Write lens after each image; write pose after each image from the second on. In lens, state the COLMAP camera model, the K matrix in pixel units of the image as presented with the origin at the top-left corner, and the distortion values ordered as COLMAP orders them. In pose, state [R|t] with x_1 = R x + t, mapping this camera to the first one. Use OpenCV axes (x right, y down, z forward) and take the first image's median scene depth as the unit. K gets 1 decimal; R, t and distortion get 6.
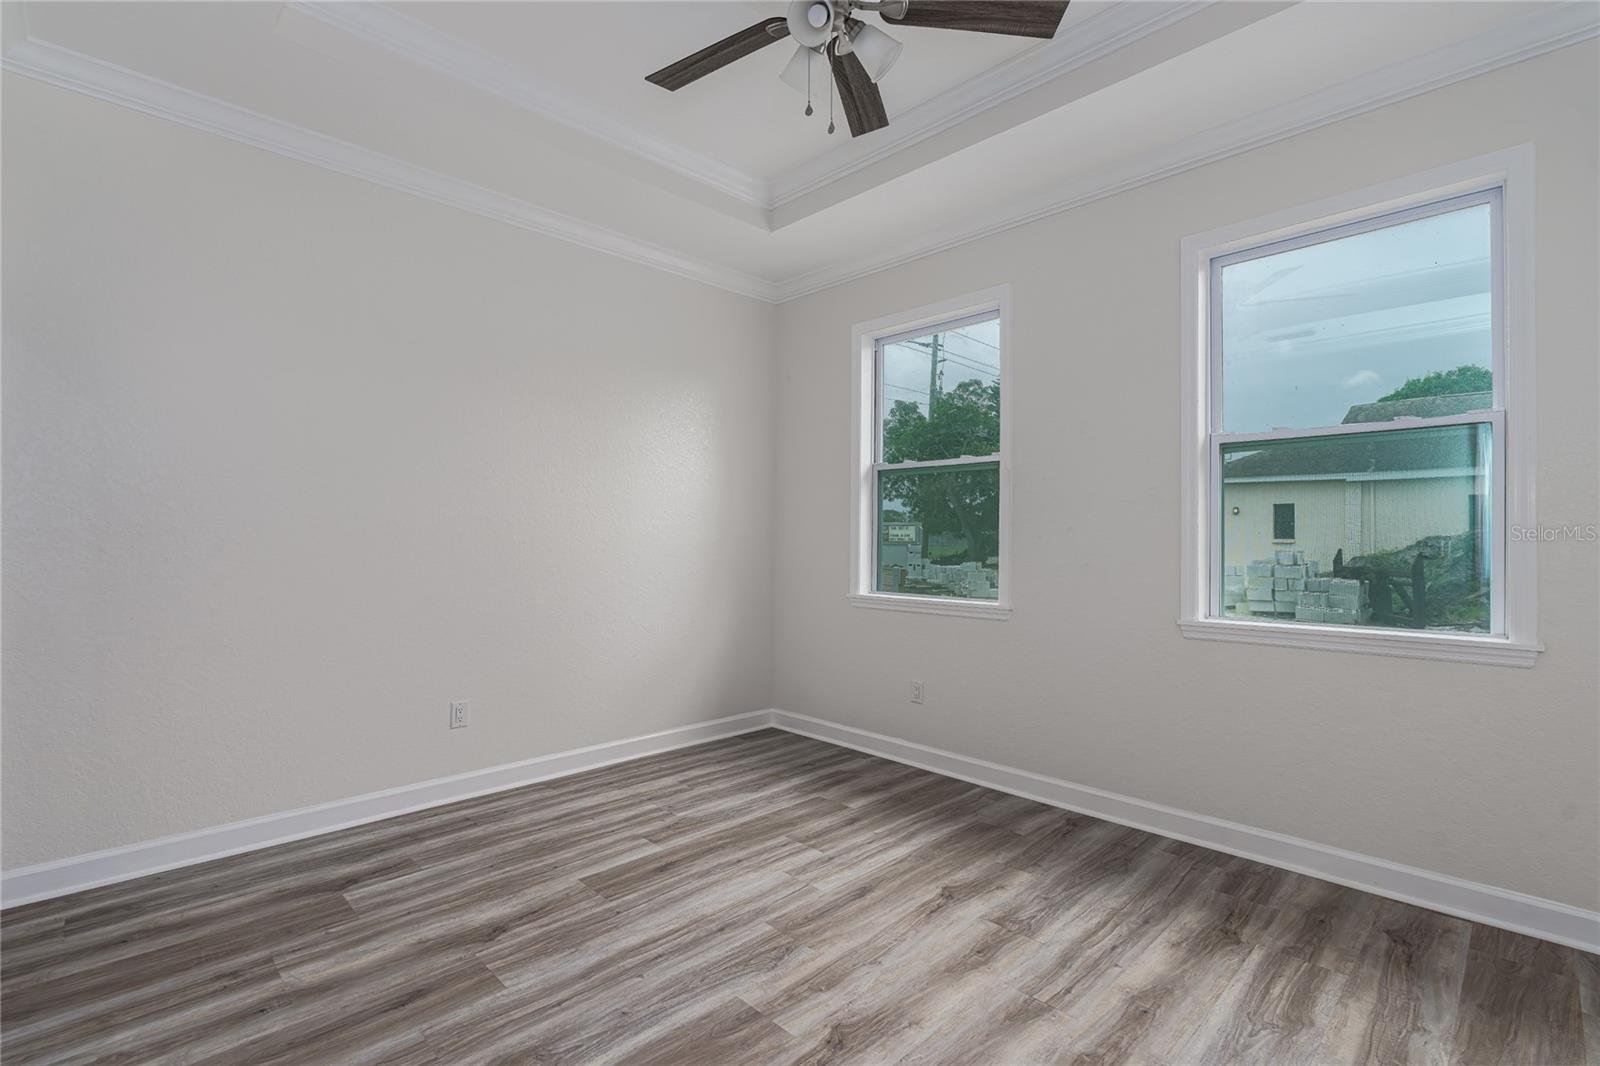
lens RADIAL K [[733.0, 0, 801.0], [0, 733.0, 535.6], [0, 0, 1]] dist [-0.000542, 0.000996]
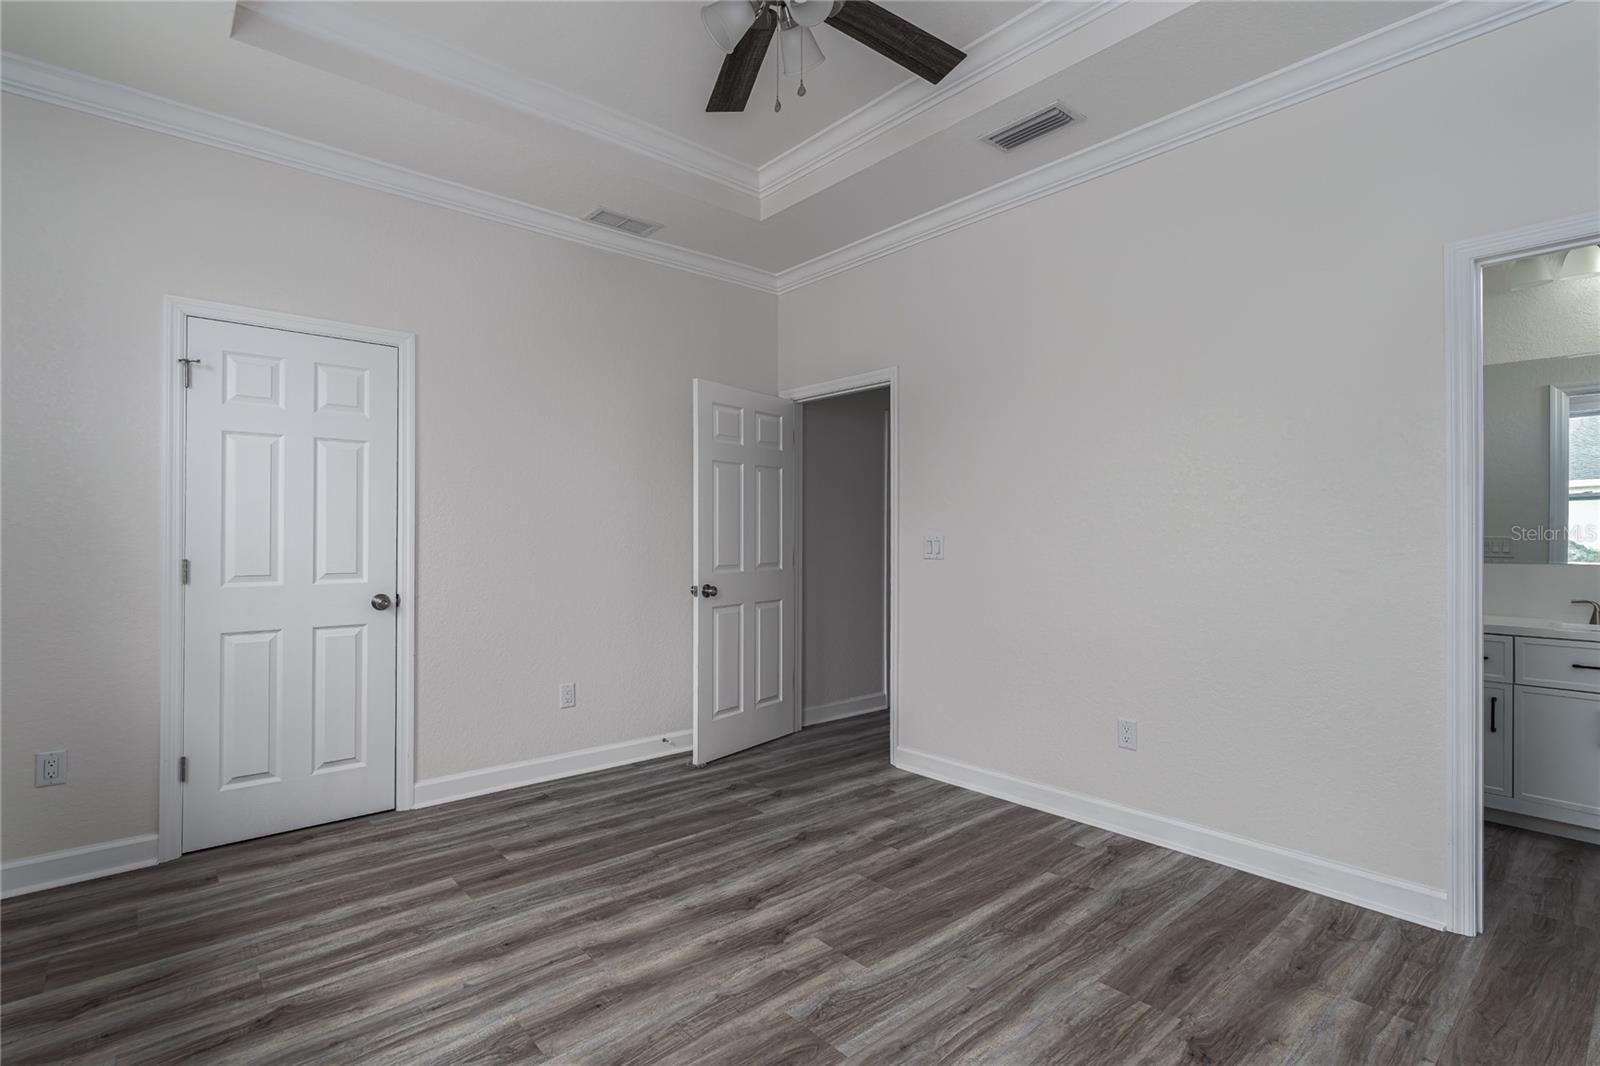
lens RADIAL K [[733.0, 0, 798.2], [0, 733.0, 532.3], [0, 0, 1]] dist [-0.000542, 0.000996]
pose [[-0.997946, -0.007379, 0.063632, -0.049415], [-0.007737, 0.999956, -0.005371, 0.008819], [-0.063590, -0.005852, -0.997959, 2.004323]]
